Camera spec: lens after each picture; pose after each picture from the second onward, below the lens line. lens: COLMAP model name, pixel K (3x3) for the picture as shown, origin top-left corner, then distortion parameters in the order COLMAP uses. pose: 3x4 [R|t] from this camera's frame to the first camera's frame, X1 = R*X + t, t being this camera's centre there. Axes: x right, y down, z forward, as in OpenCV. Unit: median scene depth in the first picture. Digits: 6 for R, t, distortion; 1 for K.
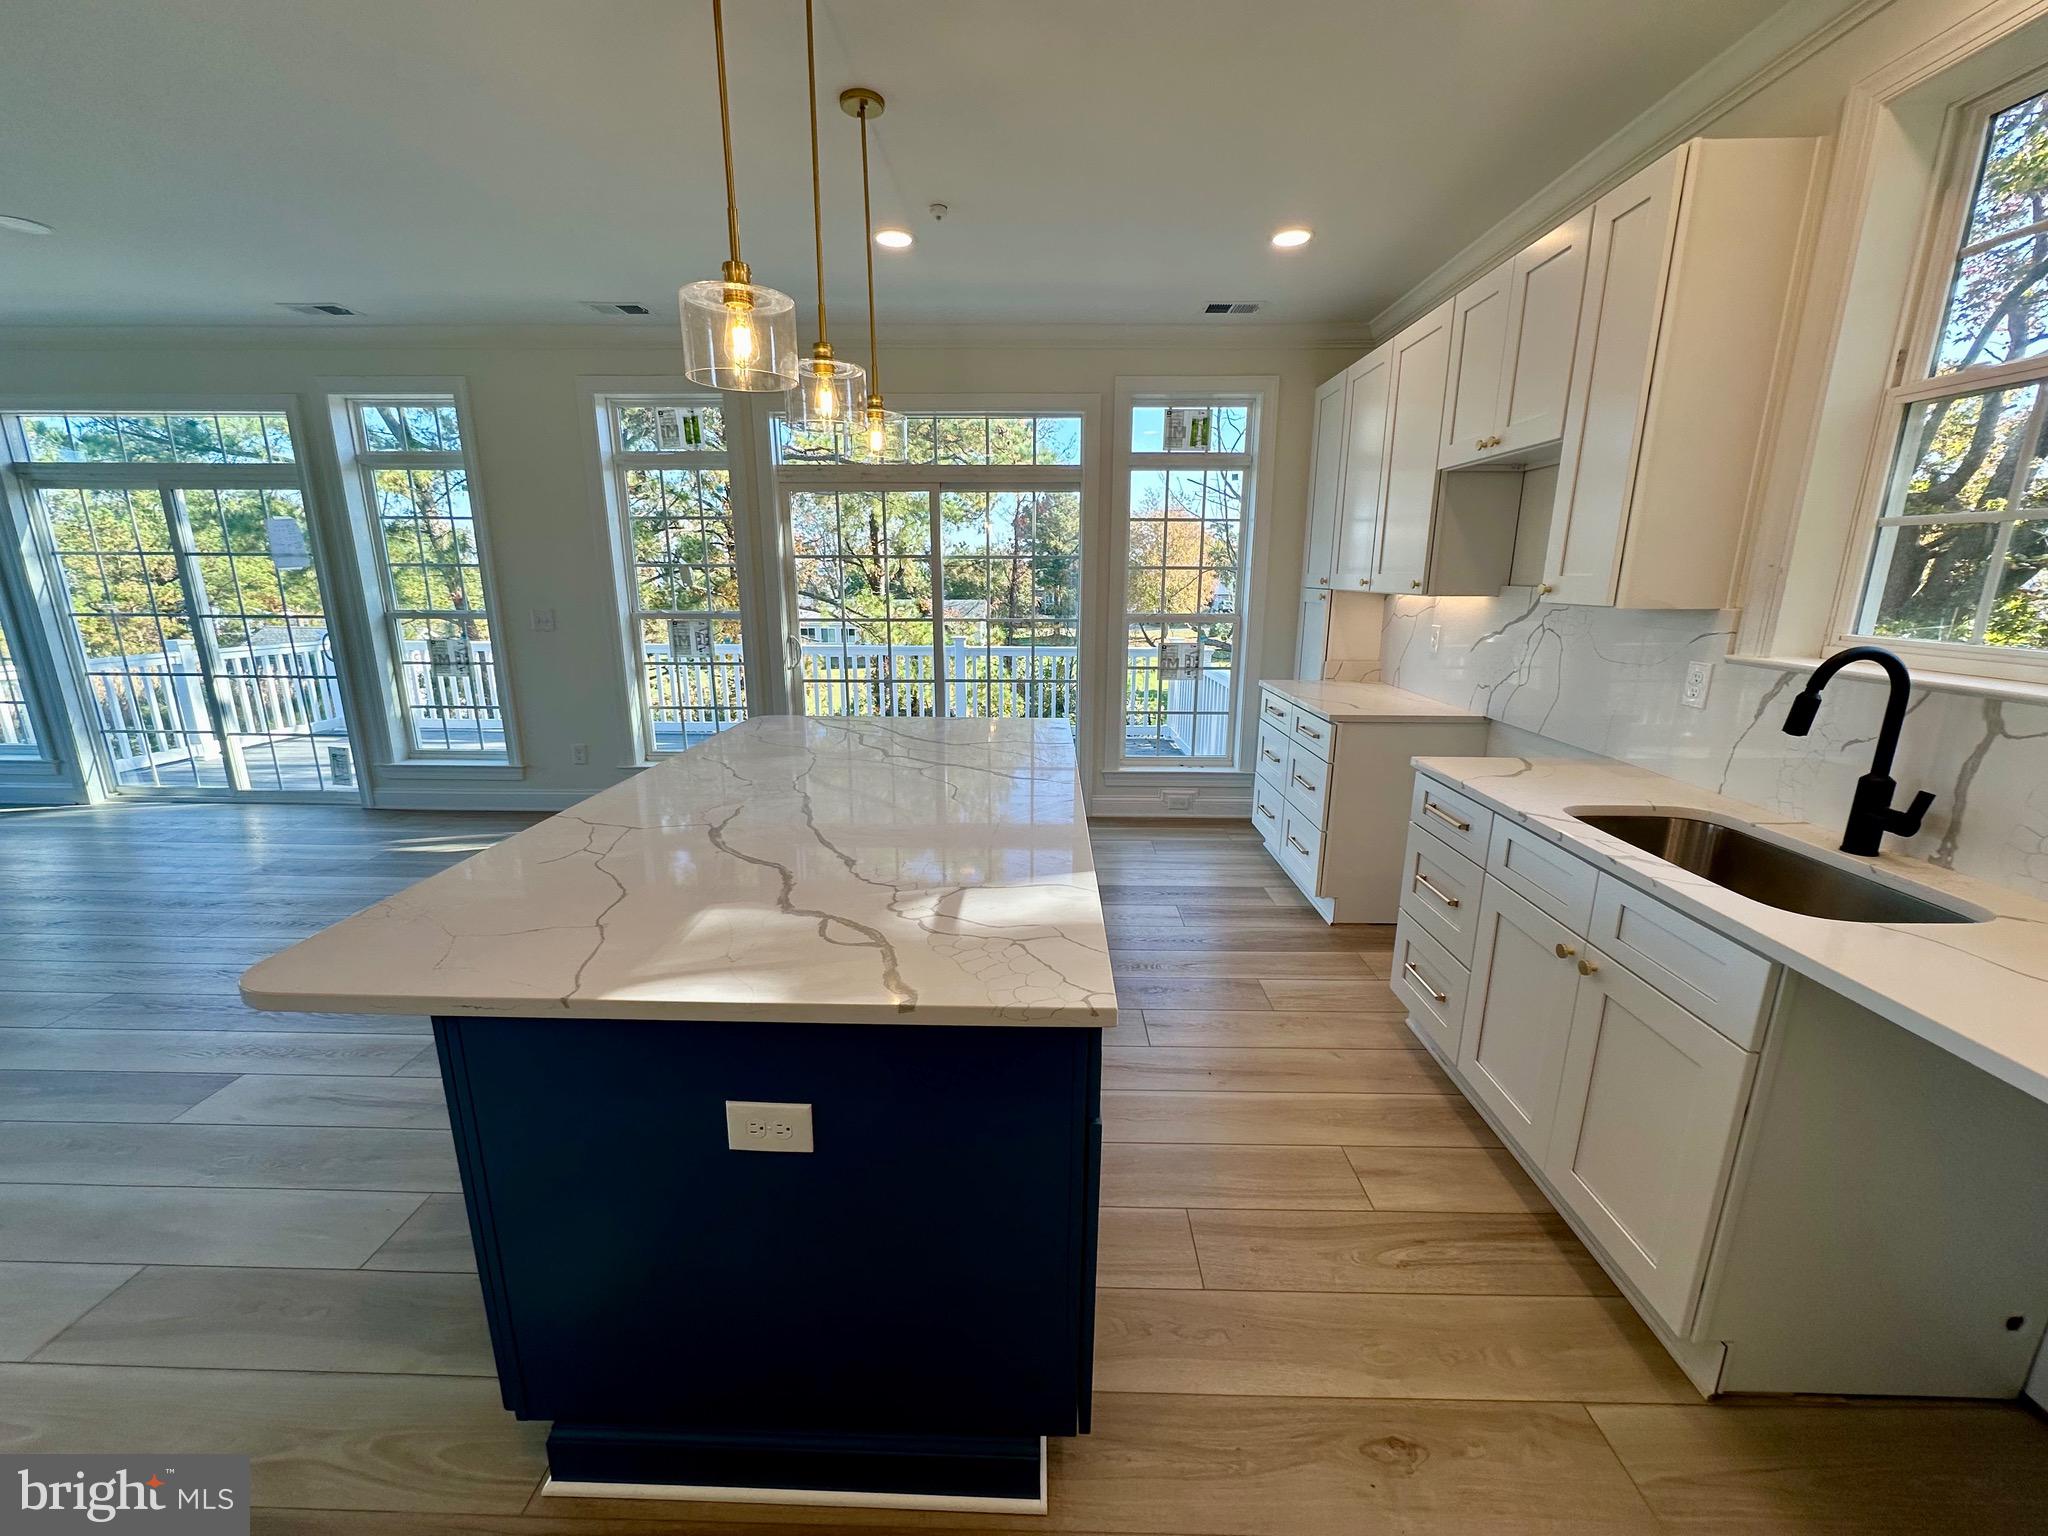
lens RADIAL K [[822.9, 0, 1024.0], [0, 822.9, 768.0], [0, 0, 1]] dist [-0.000713, 0.000001]
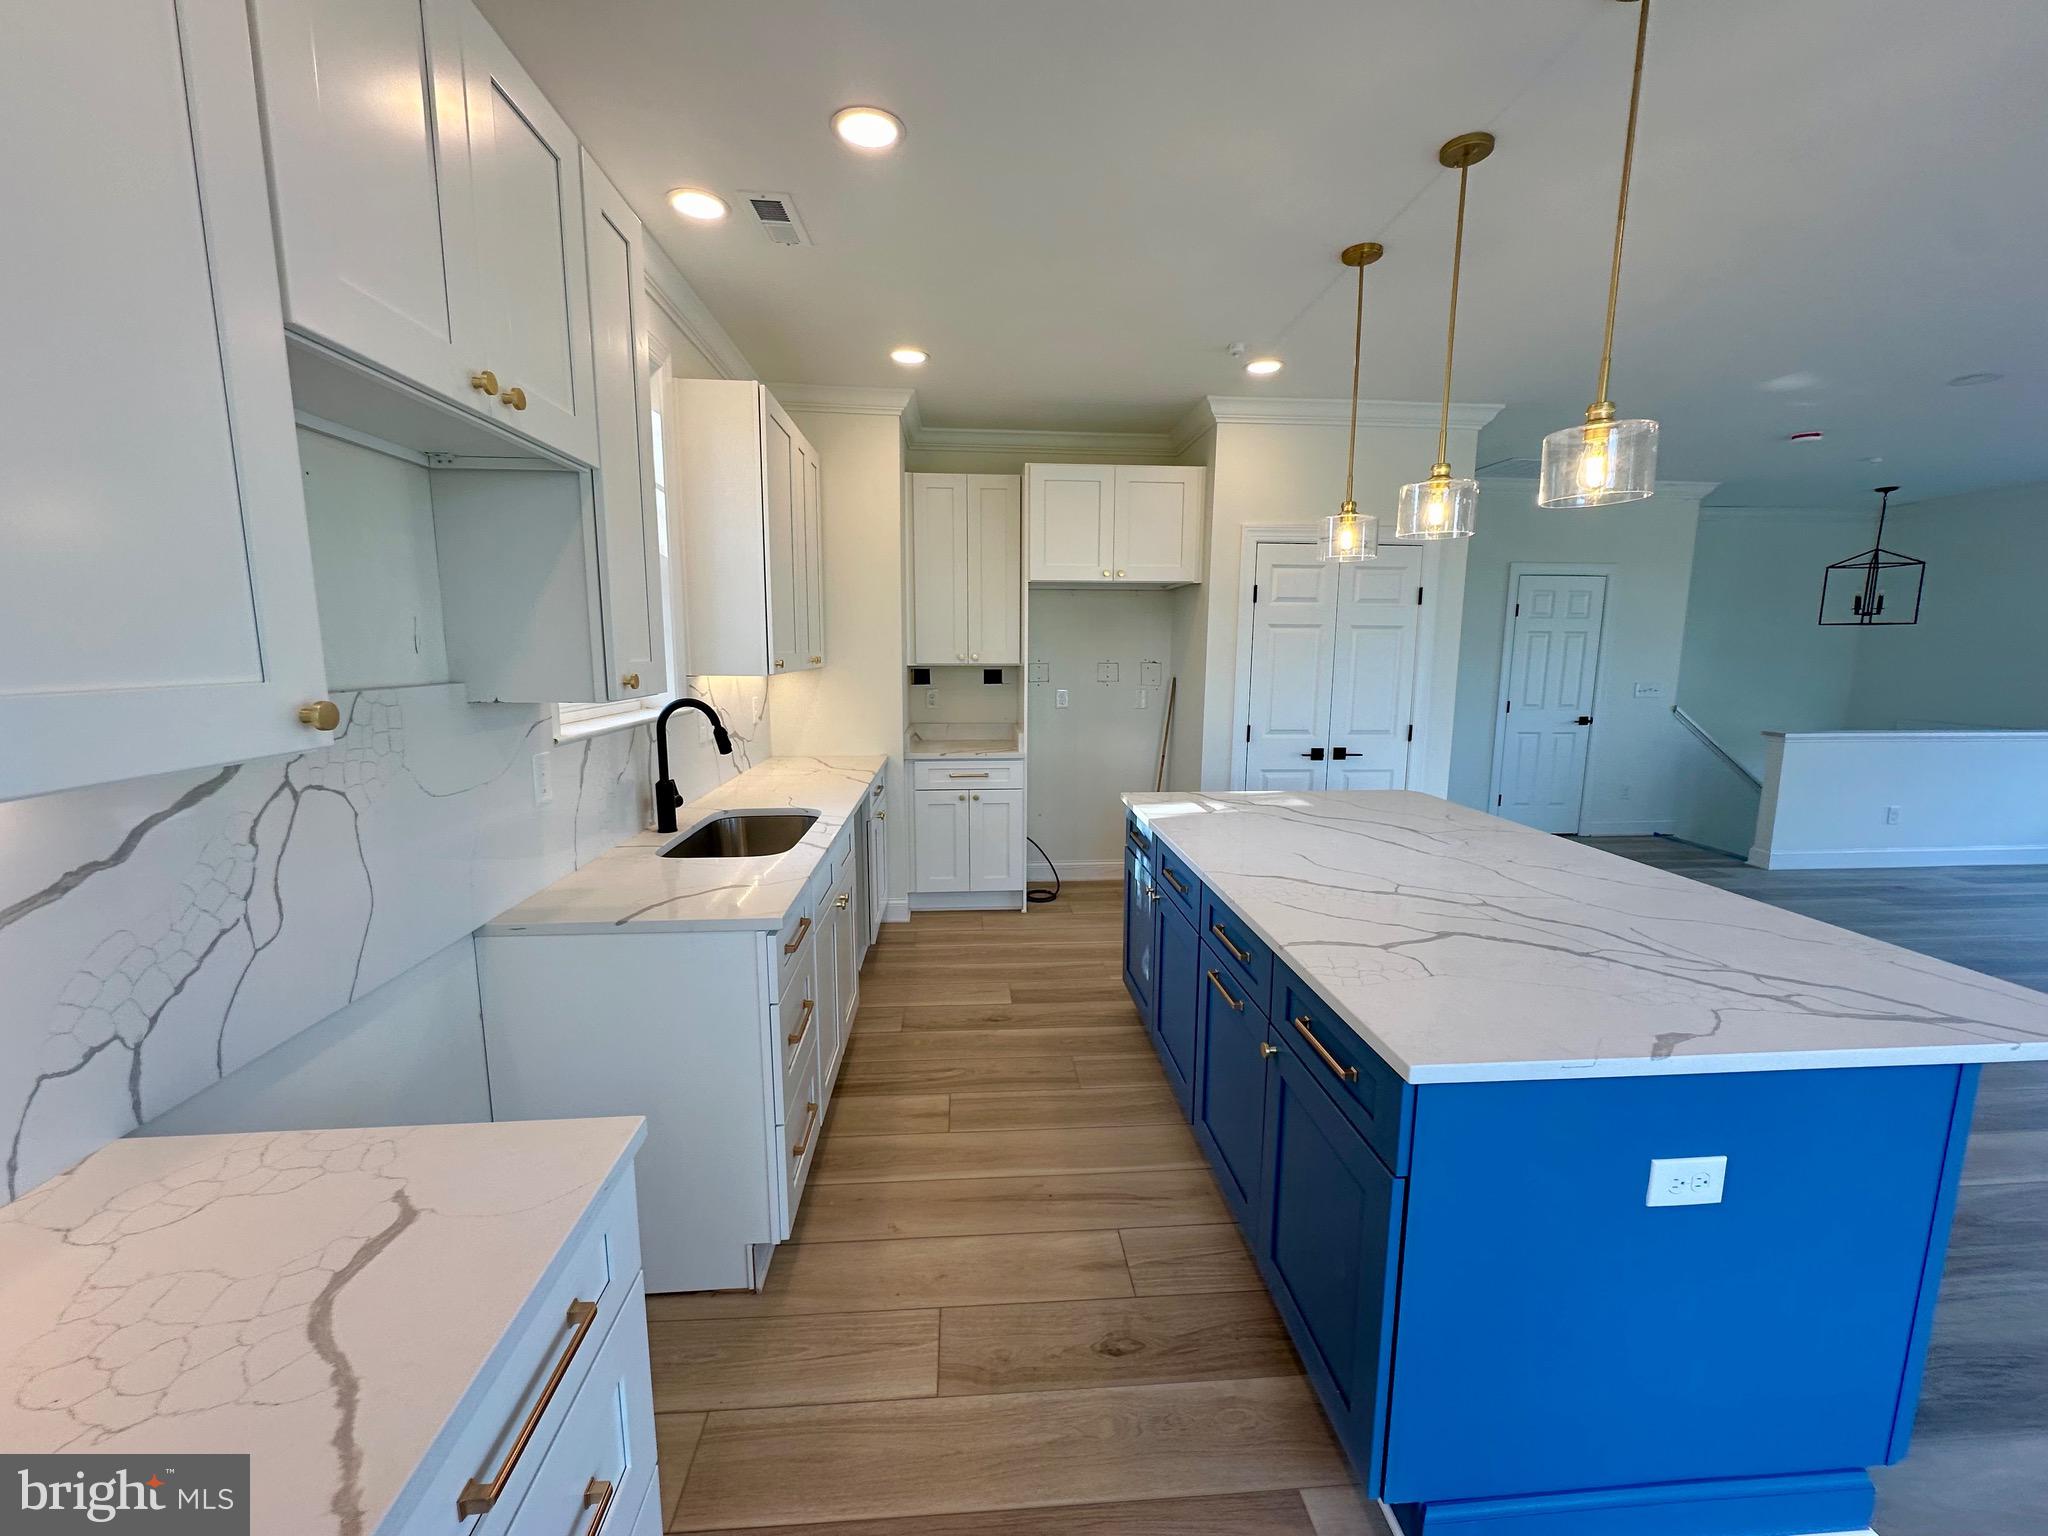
lens RADIAL K [[814.4, 0, 1025.6], [0, 814.4, 771.1], [0, 0, 1]] dist [-0.001410, -0.000008]
pose [[-0.995209, 0.006512, -0.097555, 0.457604], [-0.031051, 0.925071, 0.378523, -0.553515], [0.092710, 0.379739, -0.920436, 2.235113]]
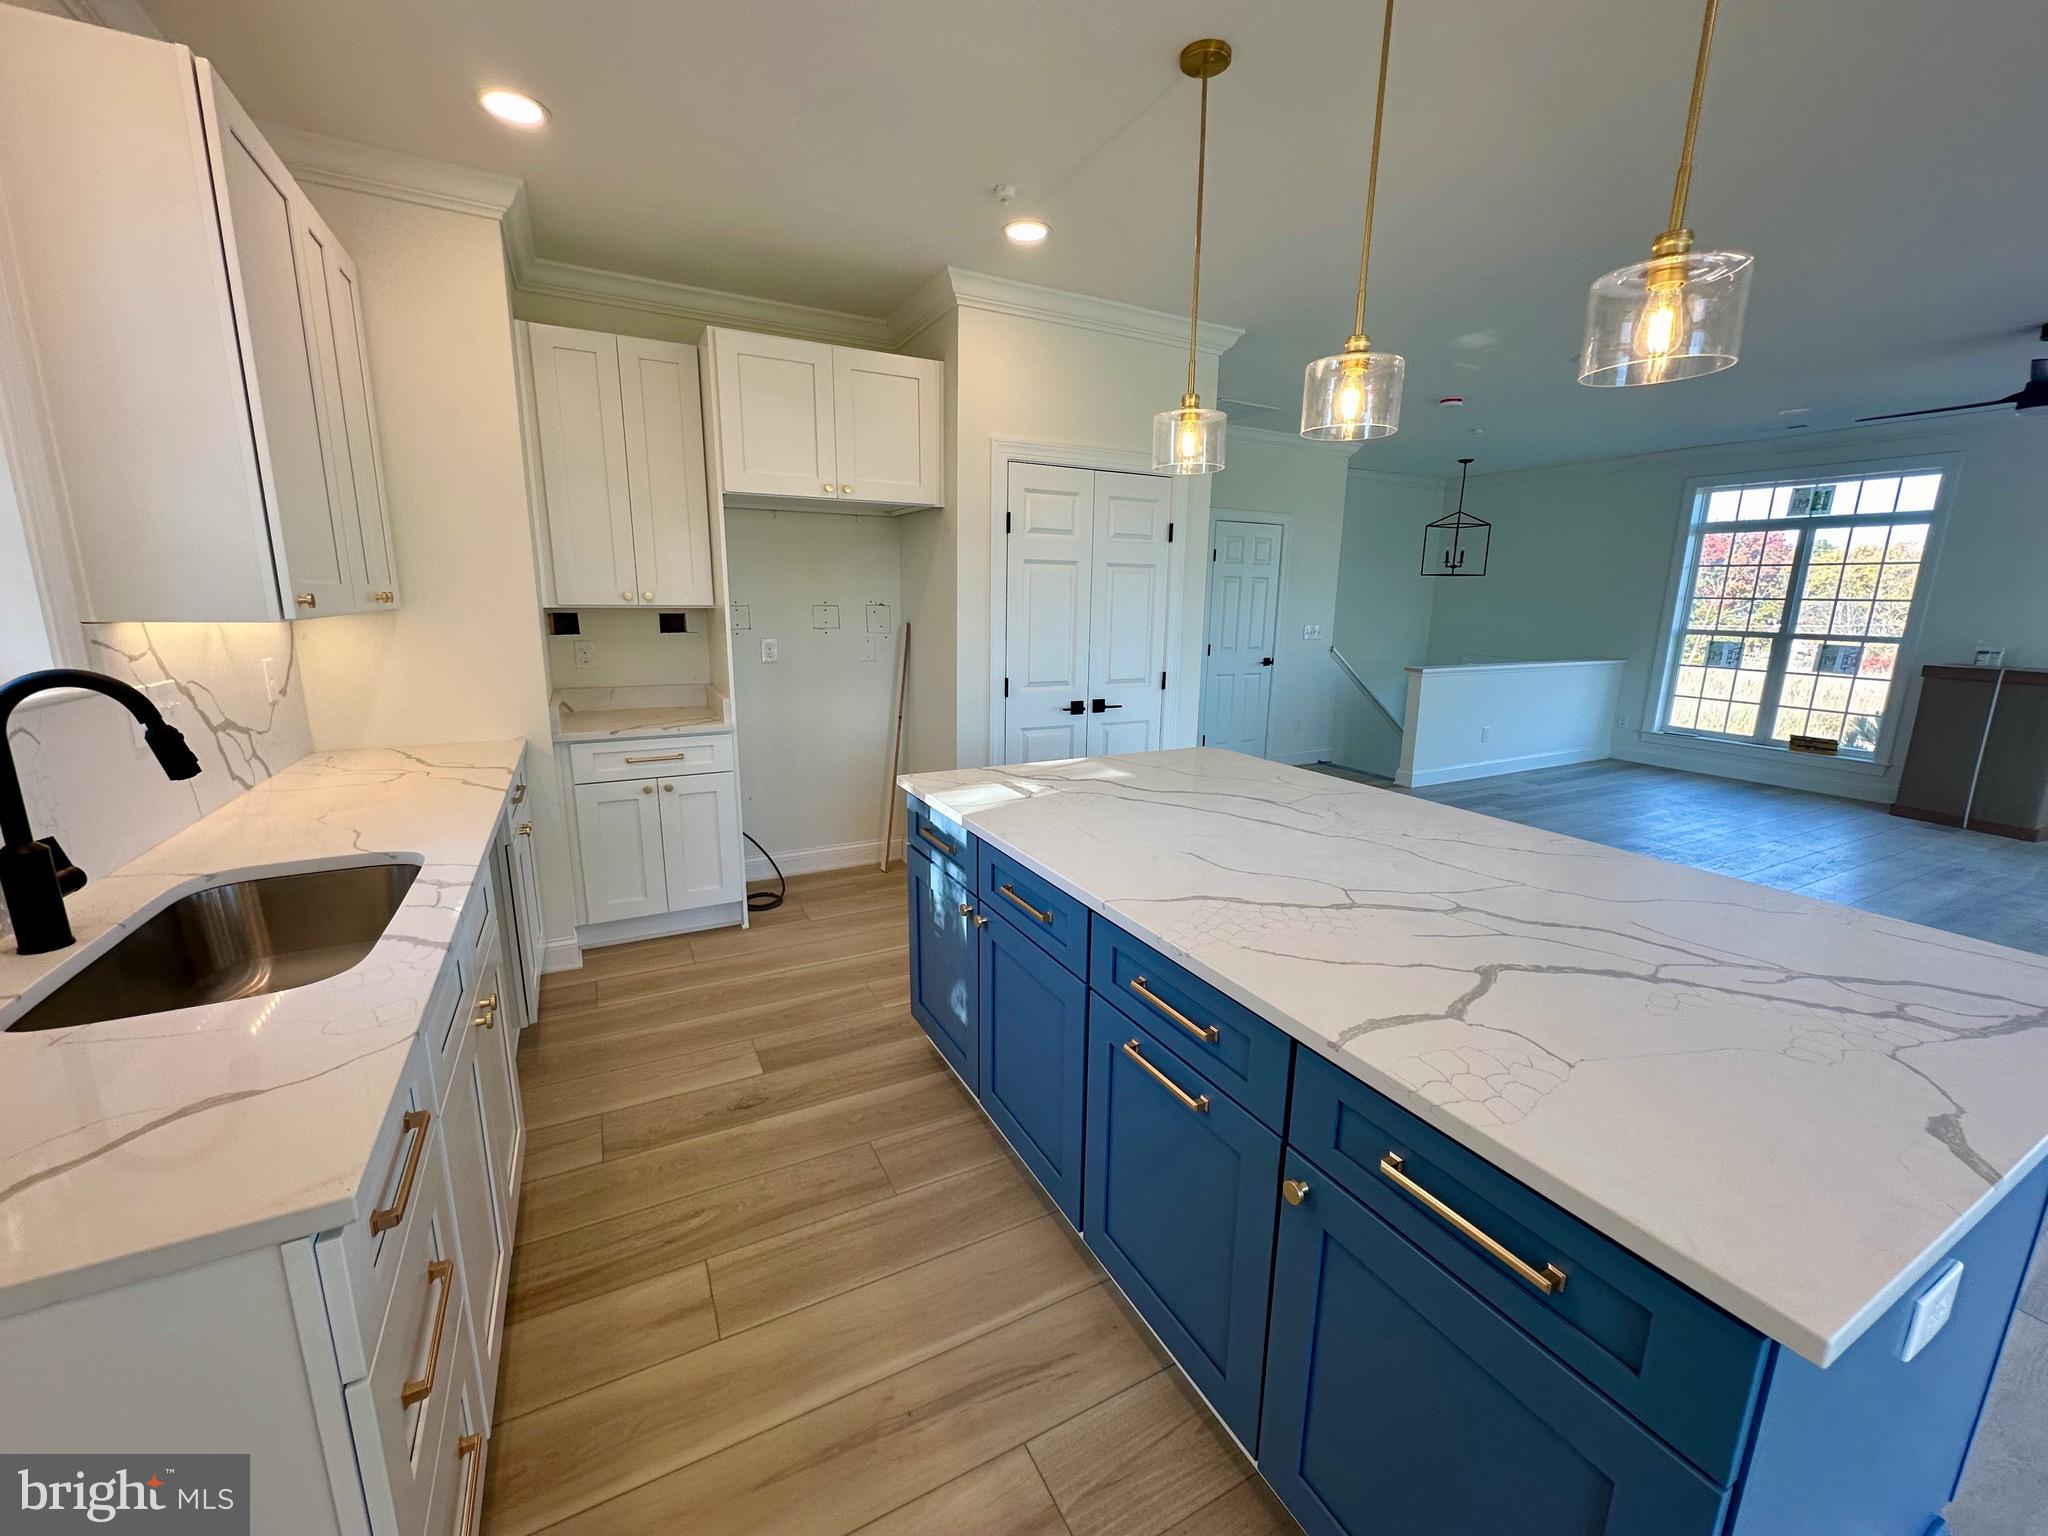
lens RADIAL K [[814.4, 0, 1025.6], [0, 814.4, 771.1], [0, 0, 1]] dist [-0.001410, -0.000008]
pose [[-0.874576, 0.087267, -0.476971, 0.533714], [-0.129691, 0.905735, 0.403515, -0.417280], [0.467223, 0.414763, -0.780816, 1.771852]]
